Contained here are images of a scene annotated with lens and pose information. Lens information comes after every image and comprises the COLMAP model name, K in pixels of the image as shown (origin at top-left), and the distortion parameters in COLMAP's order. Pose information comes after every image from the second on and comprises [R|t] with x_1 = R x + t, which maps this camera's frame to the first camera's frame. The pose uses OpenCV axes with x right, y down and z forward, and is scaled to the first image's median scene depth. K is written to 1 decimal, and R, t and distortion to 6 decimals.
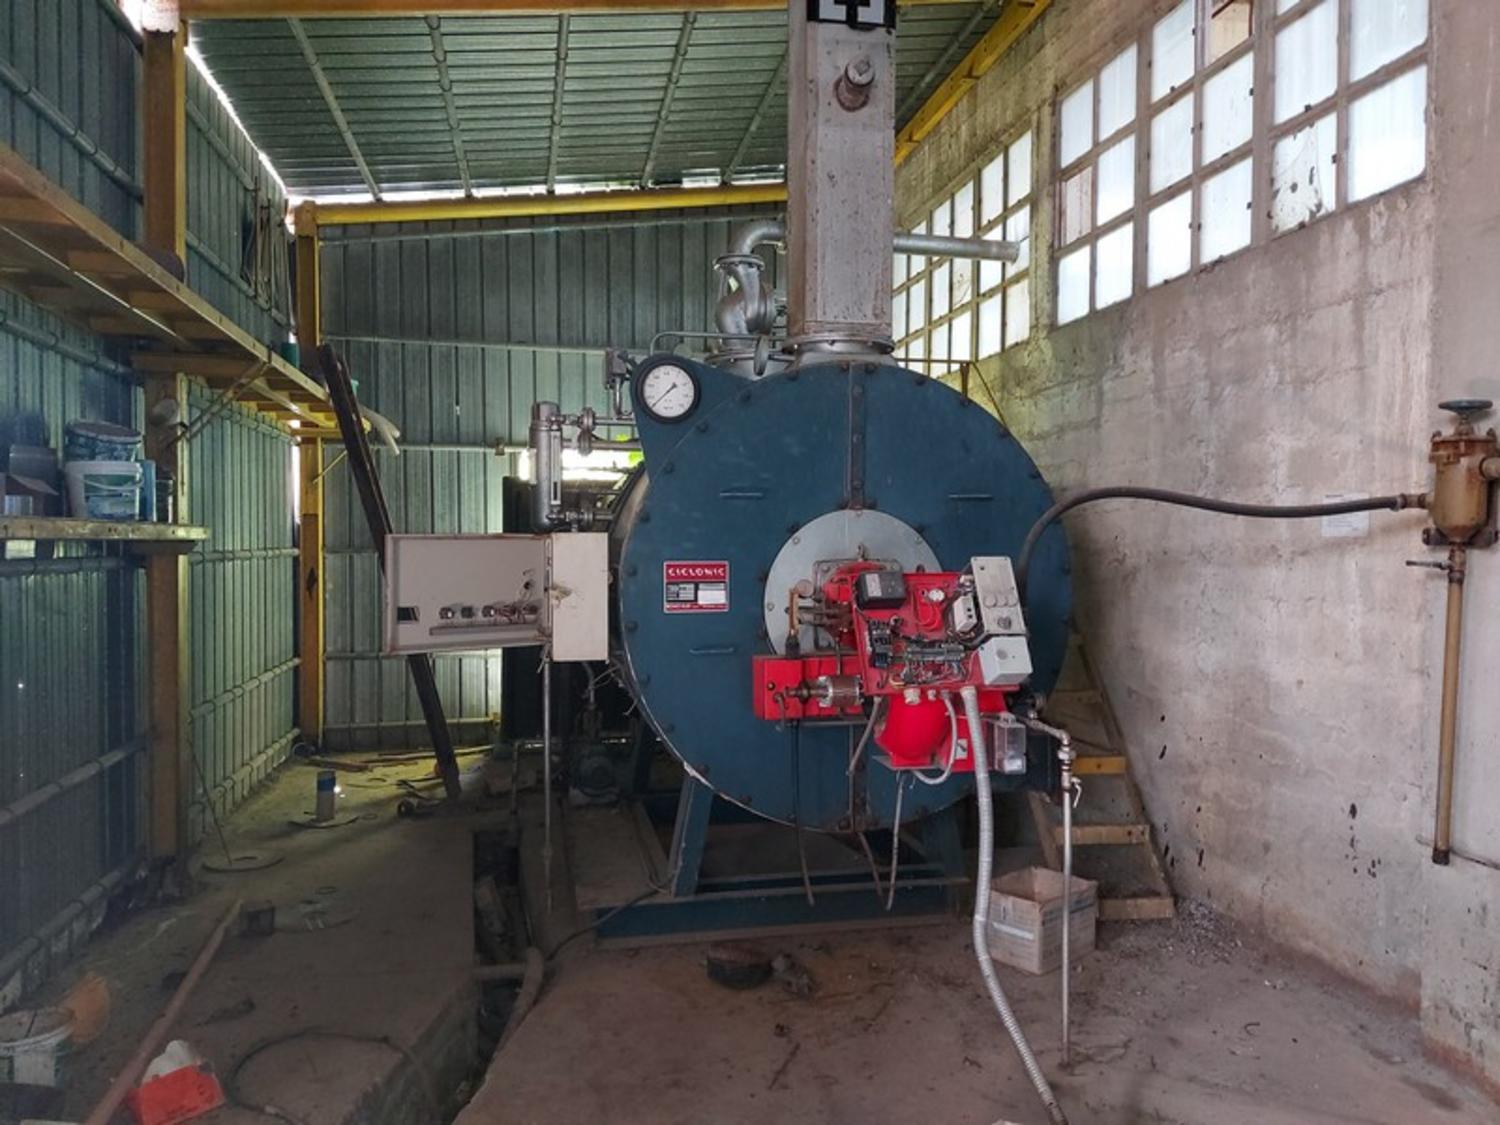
lens RADIAL K [[1050.2, 0, 750.0], [0, 1050.2, 562.5], [0, 0, 1]] dist [0.094664, -0.100874]
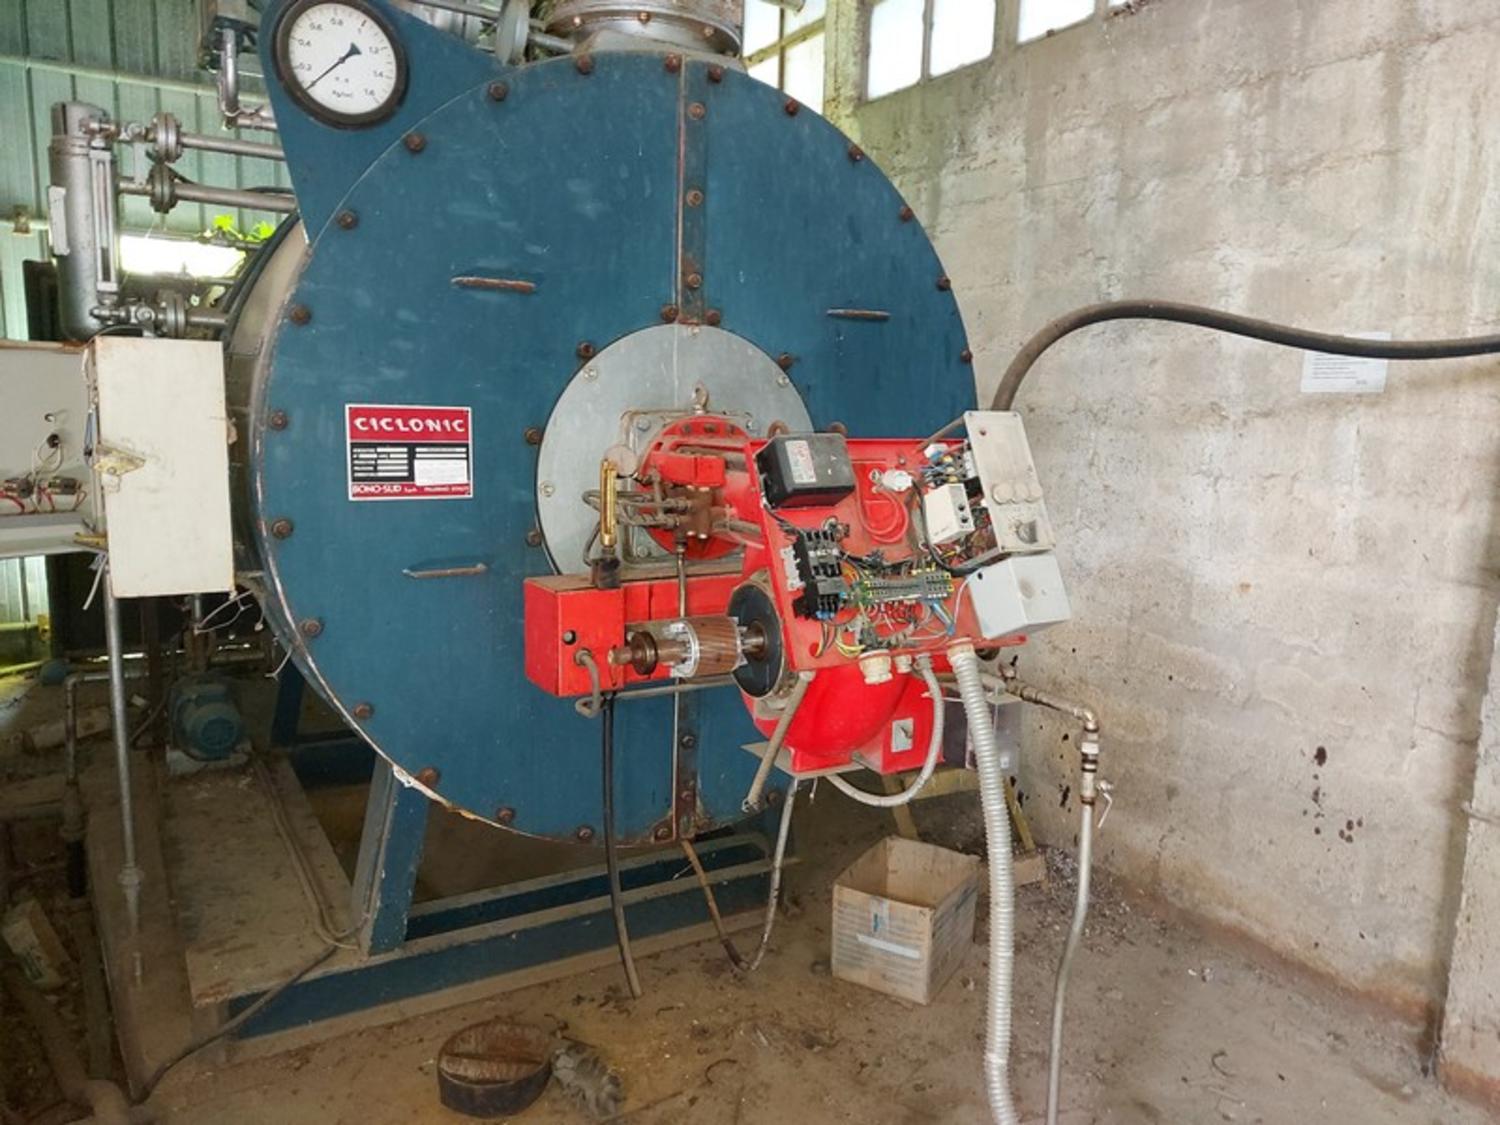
lens RADIAL K [[1050.2, 0, 750.0], [0, 1050.2, 562.5], [0, 0, 1]] dist [0.094664, -0.100874]
pose [[0.944869, -0.022555, 0.326671, -0.064044], [-0.023837, 0.990240, 0.137316, -0.000026], [-0.326579, -0.137532, 0.935110, 0.411161]]
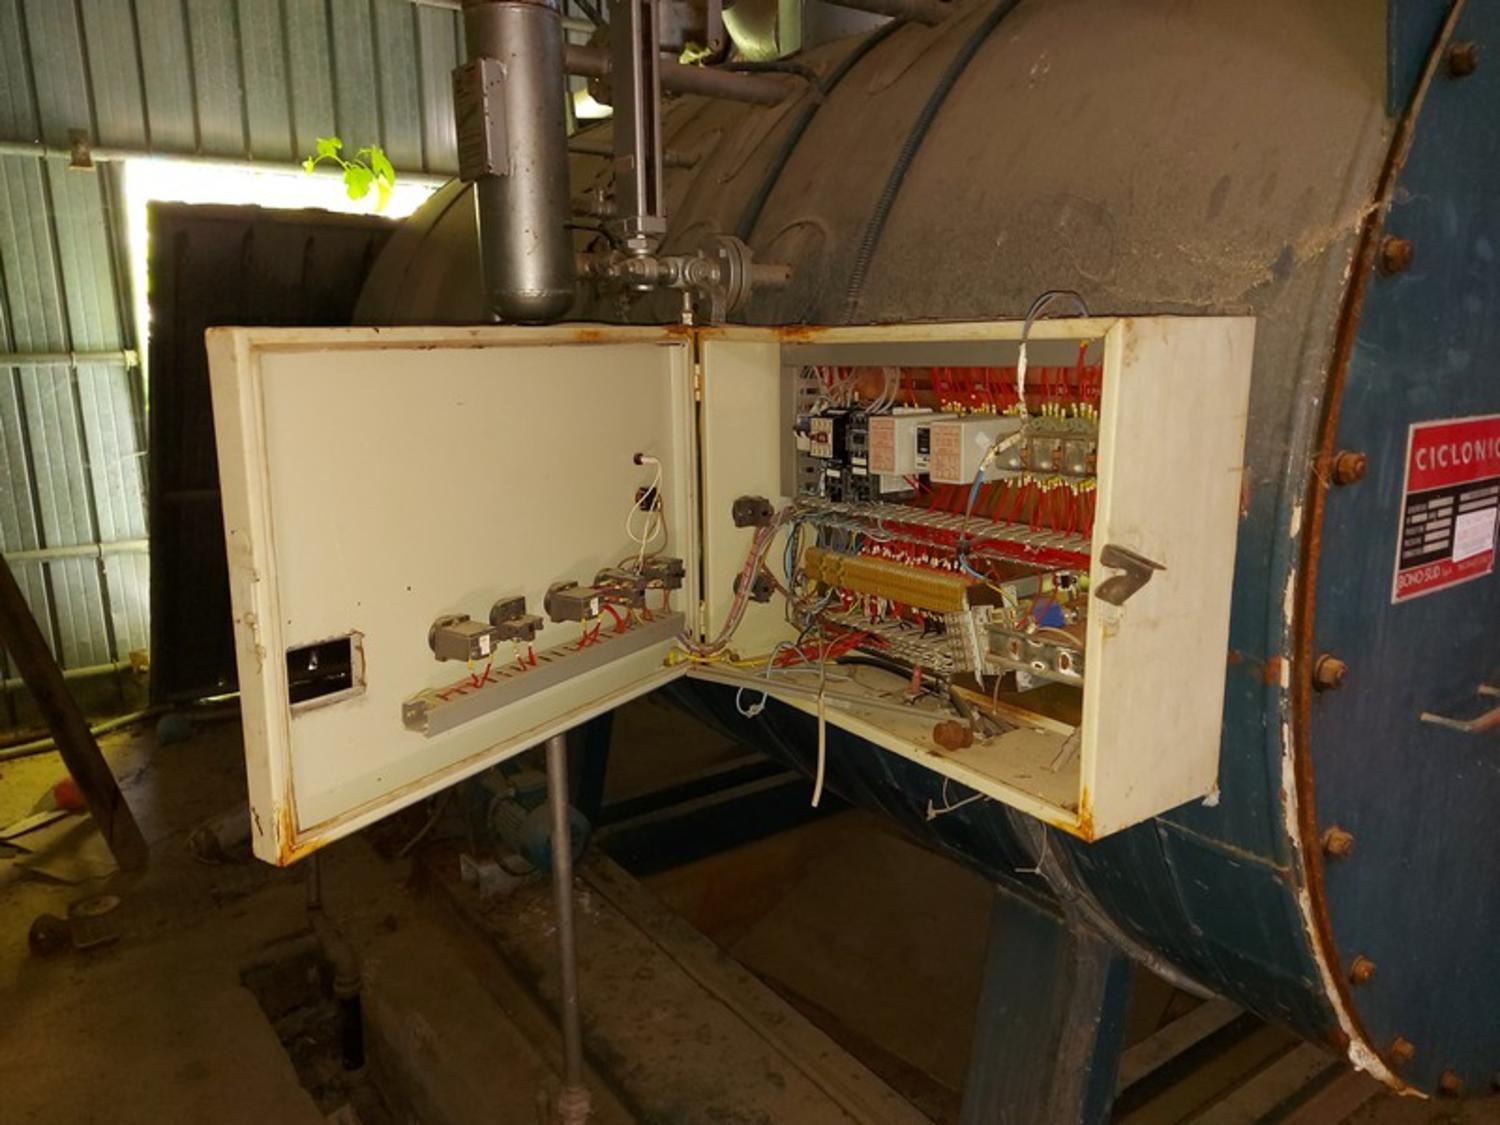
lens RADIAL K [[1050.2, 0, 750.0], [0, 1050.2, 562.5], [0, 0, 1]] dist [0.094664, -0.100874]
pose [[0.915530, -0.090582, 0.391917, -0.341751], [0.013838, 0.980831, 0.194369, -0.021270], [-0.402010, -0.172527, 0.899234, 0.787418]]
